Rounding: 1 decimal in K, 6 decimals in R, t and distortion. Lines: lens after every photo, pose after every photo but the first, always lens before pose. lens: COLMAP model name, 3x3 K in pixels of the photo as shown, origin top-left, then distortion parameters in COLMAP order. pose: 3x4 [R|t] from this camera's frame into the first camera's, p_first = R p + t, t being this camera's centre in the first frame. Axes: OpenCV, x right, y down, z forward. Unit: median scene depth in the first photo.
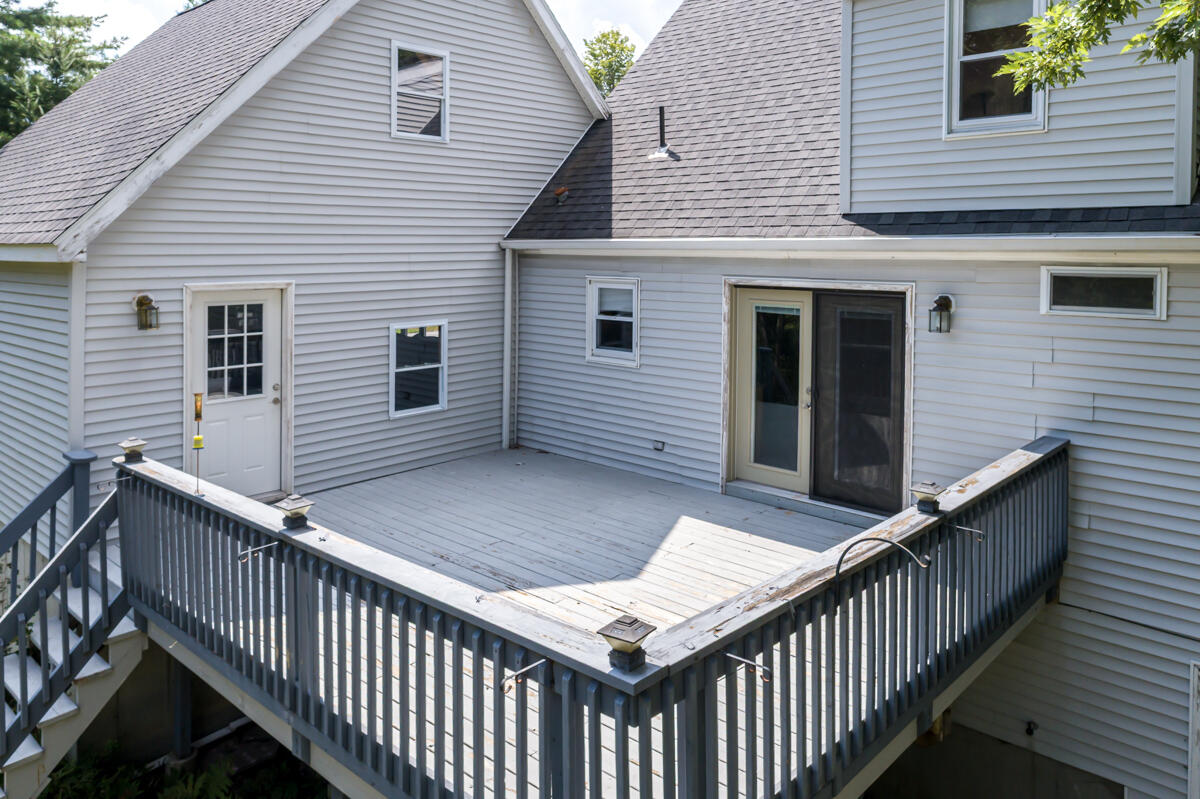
lens RADIAL K [[878.5, 0, 601.6], [0, 878.5, 266.4], [0, 0, 1]] dist [0.001898, -0.000683]
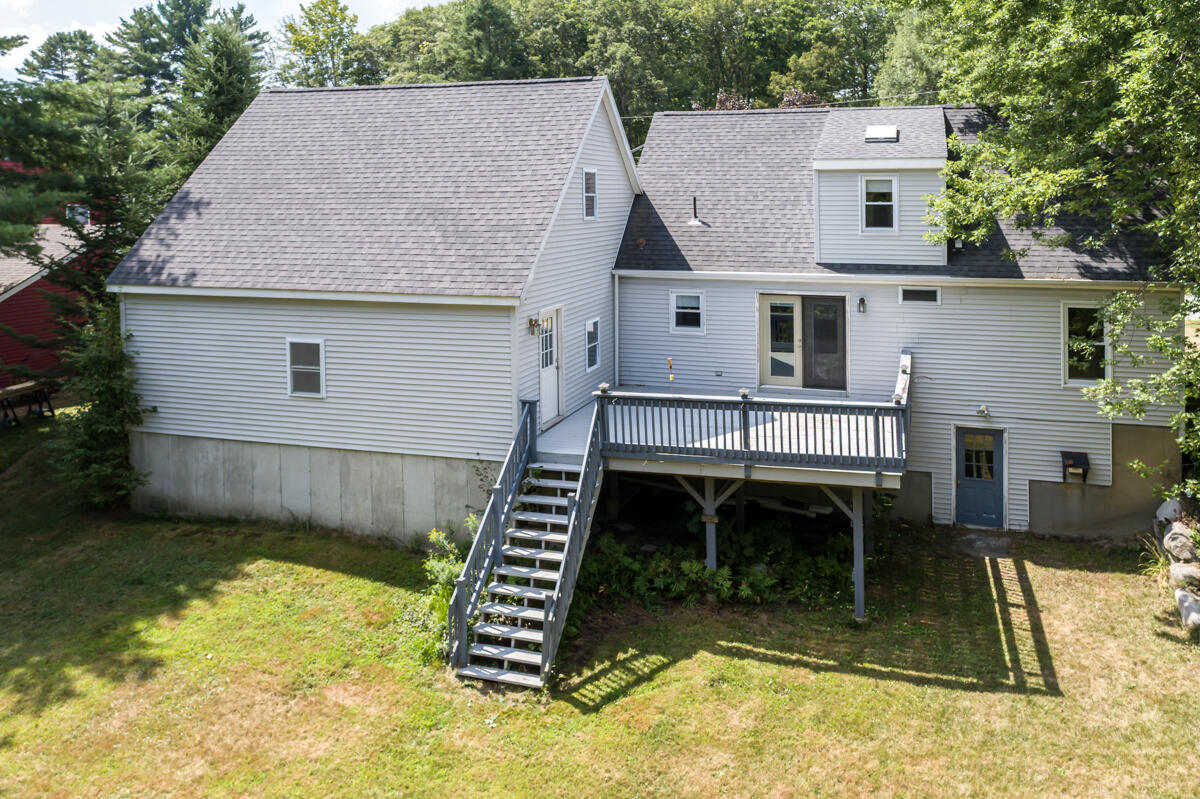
lens RADIAL K [[904.8, 0, 684.8], [0, 904.8, 249.9], [0, 0, 1]] dist [-0.009993, 0.009703]
pose [[0.878082, -0.033727, 0.477320, -1.050139], [0.013706, 0.998876, 0.045366, -0.185921], [-0.478314, -0.033293, 0.877558, -0.826254]]
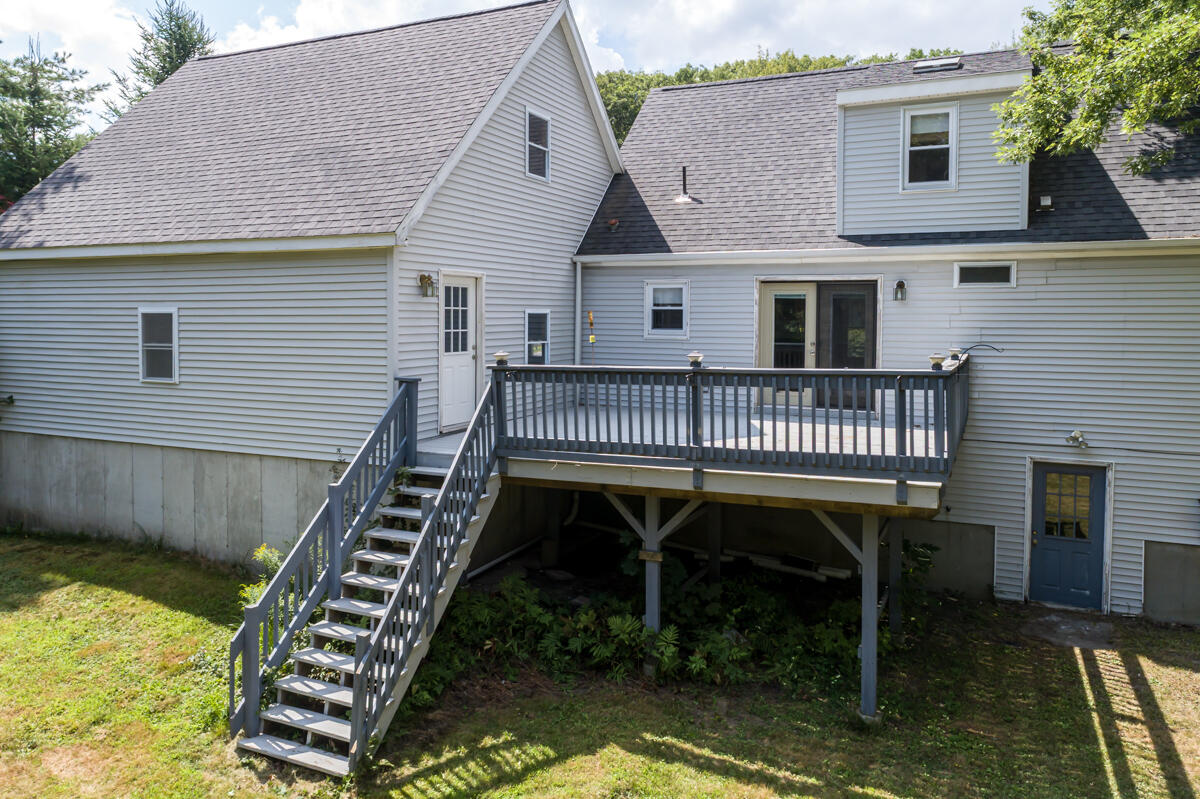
lens RADIAL K [[859.6, 0, 632.7], [0, 859.6, 369.7], [0, 0, 1]] dist [-0.021311, 0.026337]
pose [[0.942703, -0.015385, 0.333279, -0.591027], [0.003458, 0.999333, 0.036350, 0.124132], [-0.333616, -0.033114, 0.942127, -0.391062]]
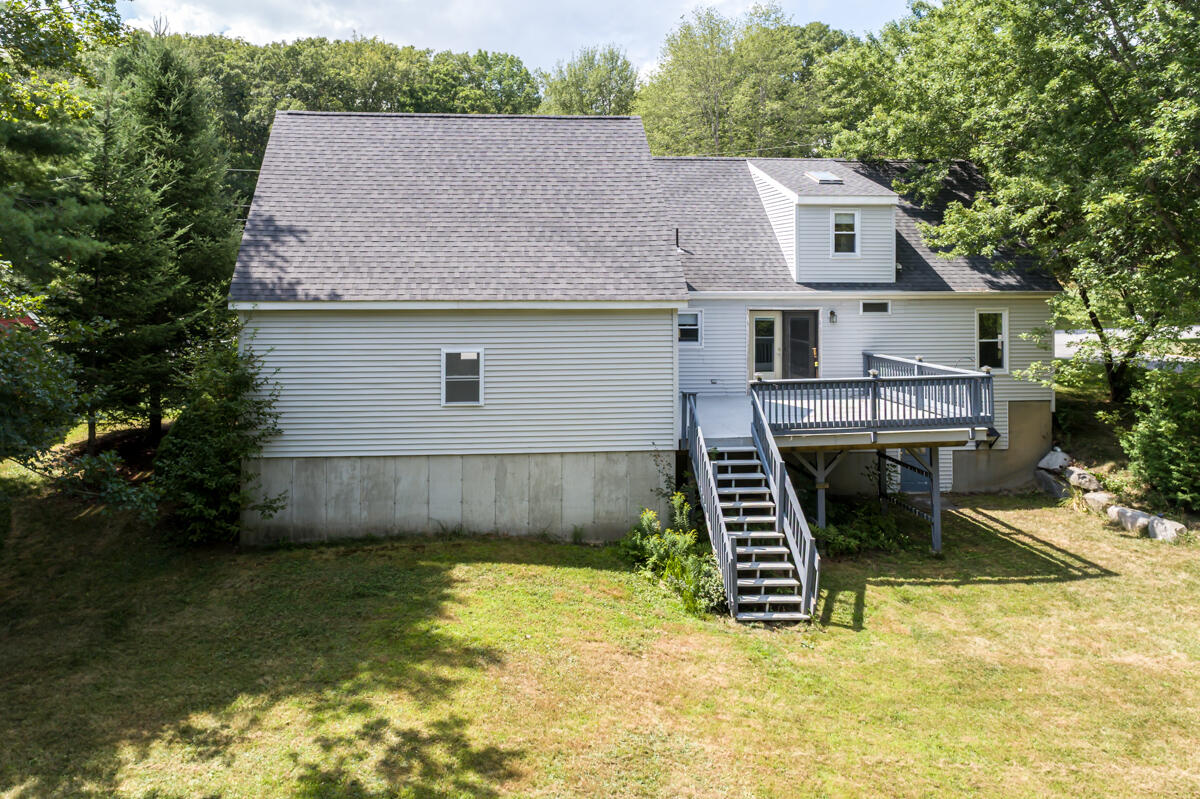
lens RADIAL K [[928.2, 0, 505.5], [0, 928.2, 269.5], [0, 0, 1]] dist [-0.021835, 0.003975]
pose [[0.648771, -0.000198, 0.760984, -2.295903], [0.016570, 0.999767, -0.013866, -0.067993], [-0.760803, 0.021605, 0.648623, -0.174386]]
